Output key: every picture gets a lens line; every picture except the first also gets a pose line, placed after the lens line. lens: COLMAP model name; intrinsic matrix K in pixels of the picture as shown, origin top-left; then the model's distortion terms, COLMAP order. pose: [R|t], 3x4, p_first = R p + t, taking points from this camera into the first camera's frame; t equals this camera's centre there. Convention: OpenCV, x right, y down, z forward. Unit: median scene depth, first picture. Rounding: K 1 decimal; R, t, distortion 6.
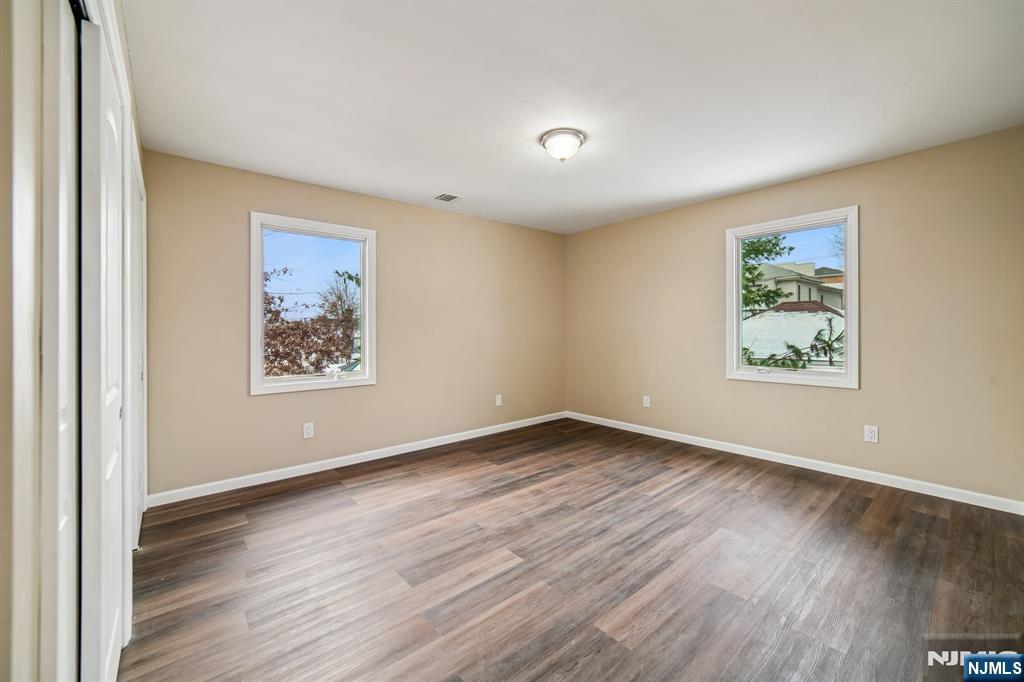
lens RADIAL K [[412.1, 0, 507.3], [0, 412.1, 333.5], [0, 0, 1]] dist [-0.010139, 0.001462]
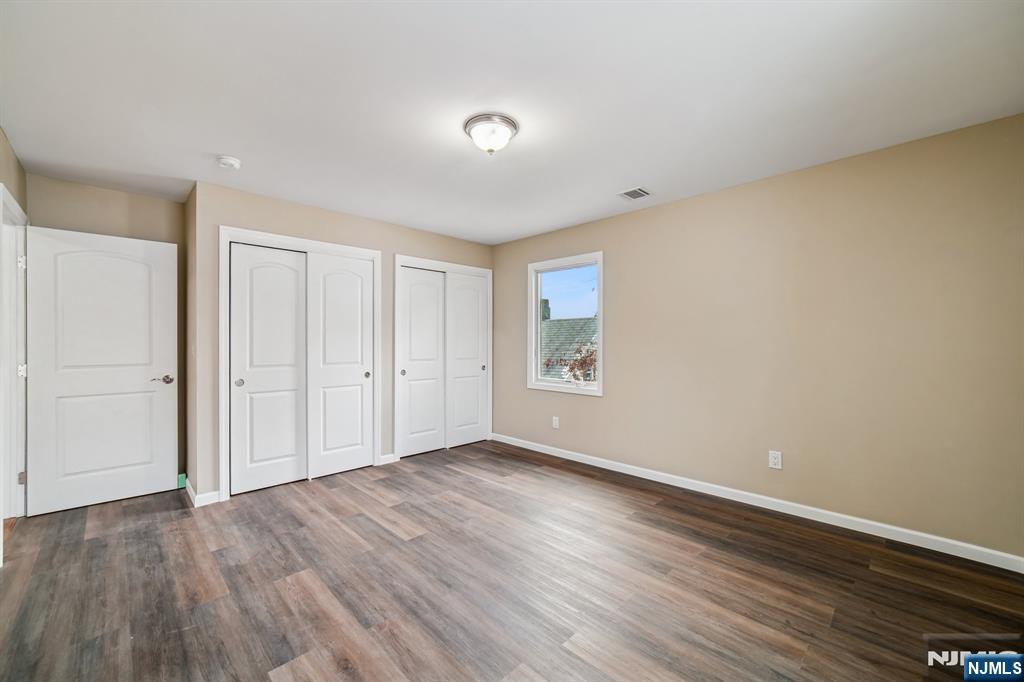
lens RADIAL K [[412.1, 0, 519.9], [0, 412.1, 341.1], [0, 0, 1]] dist [-0.010139, 0.001462]
pose [[0.075713, 0.001246, -0.997129, 0.968490], [-0.013256, 0.999912, 0.000242, -0.020952], [0.997042, 0.013199, 0.075723, 0.958022]]
